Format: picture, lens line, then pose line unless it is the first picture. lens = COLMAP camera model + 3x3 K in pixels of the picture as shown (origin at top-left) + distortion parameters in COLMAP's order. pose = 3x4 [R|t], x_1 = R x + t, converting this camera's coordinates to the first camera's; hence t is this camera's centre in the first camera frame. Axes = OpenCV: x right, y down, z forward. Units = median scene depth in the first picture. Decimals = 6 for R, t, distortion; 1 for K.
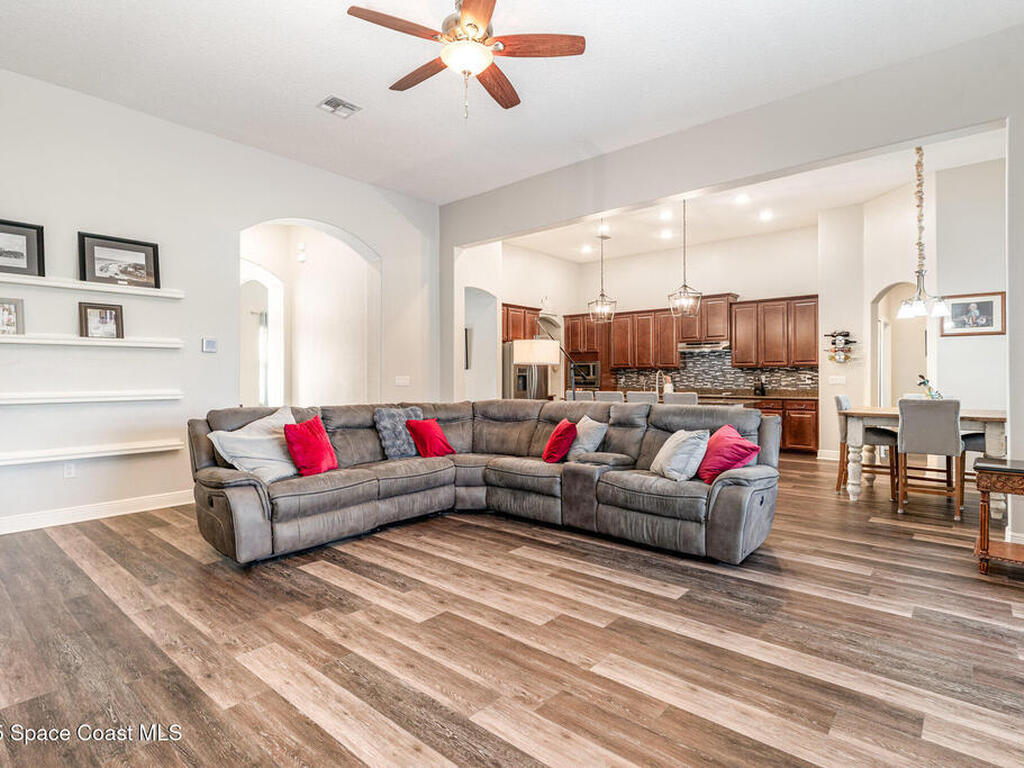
lens RADIAL K [[538.4, 0, 515.4], [0, 538.4, 375.6], [0, 0, 1]] dist [0.000234, 0.000119]
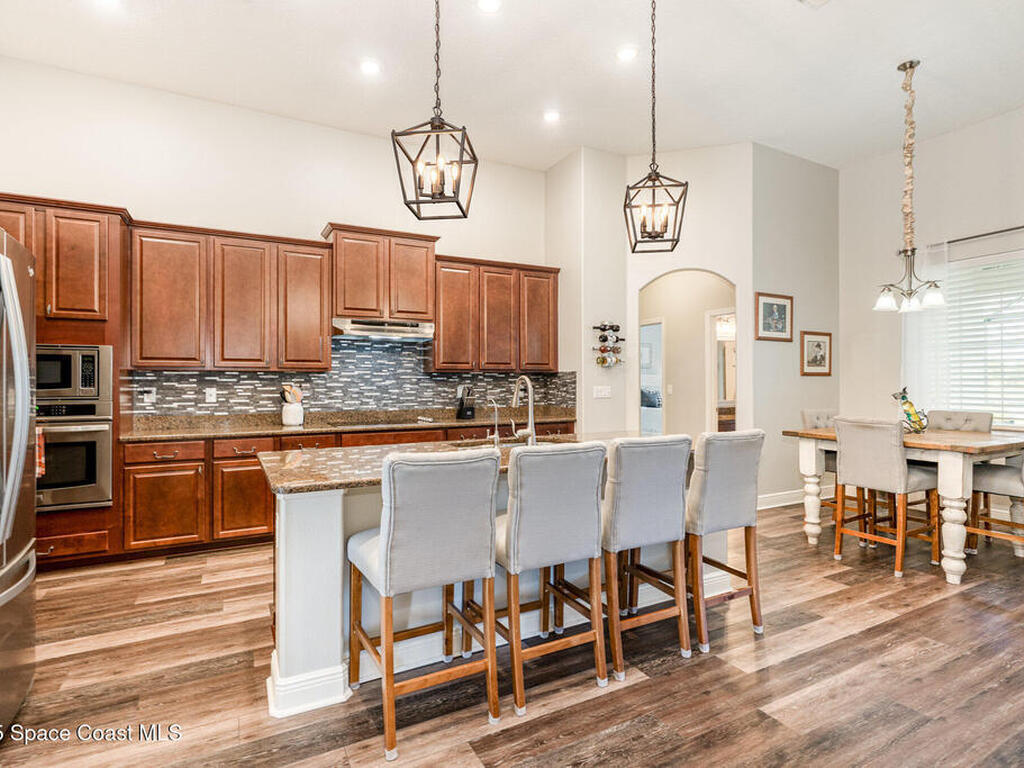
lens RADIAL K [[538.4, 0, 513.6], [0, 538.4, 378.1], [0, 0, 1]] dist [0.000234, 0.000119]
pose [[0.363435, 0.007958, 0.931586, -0.210503], [-0.001597, 0.999967, -0.007919, -0.009050], [-0.931618, 0.001390, 0.363436, 1.736169]]
